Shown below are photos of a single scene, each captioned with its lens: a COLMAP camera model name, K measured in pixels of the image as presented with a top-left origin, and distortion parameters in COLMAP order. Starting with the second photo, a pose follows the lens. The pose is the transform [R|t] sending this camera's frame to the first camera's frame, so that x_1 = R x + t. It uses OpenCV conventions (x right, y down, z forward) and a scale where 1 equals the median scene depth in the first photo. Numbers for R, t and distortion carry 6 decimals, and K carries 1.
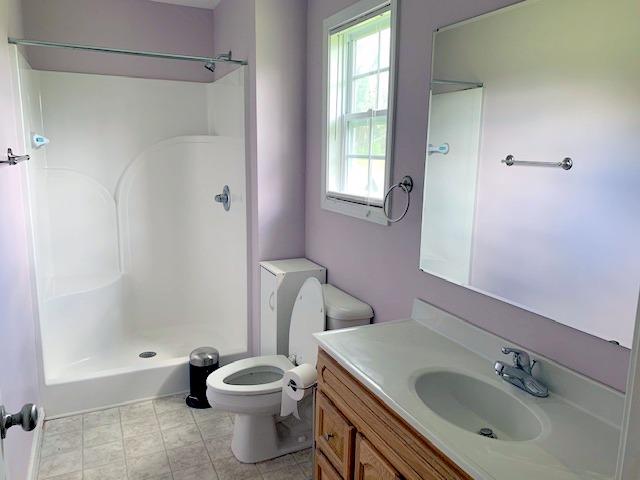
lens RADIAL K [[494.7, 0, 318.2], [0, 494.7, 232.9], [0, 0, 1]] dist [0.065812, -0.061110]
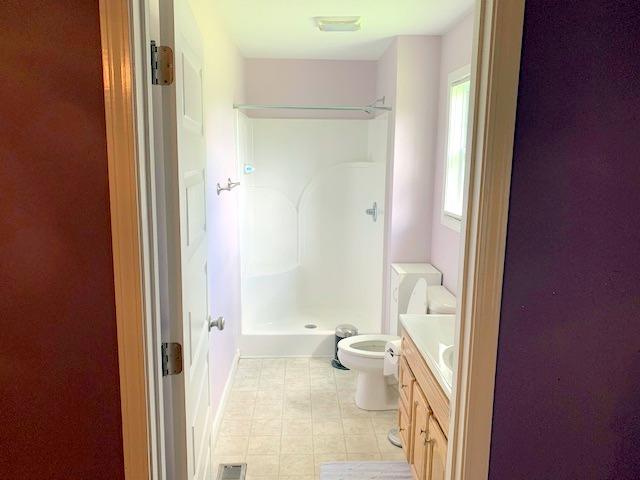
lens RADIAL K [[496.2, 0, 317.8], [0, 496.2, 231.9], [0, 0, 1]] dist [0.160297, -0.000733]
pose [[0.922618, 0.054688, -0.381819, 0.211173], [-0.059914, 0.998202, -0.001802, -0.009915], [0.381034, 0.024539, 0.924235, -0.286933]]
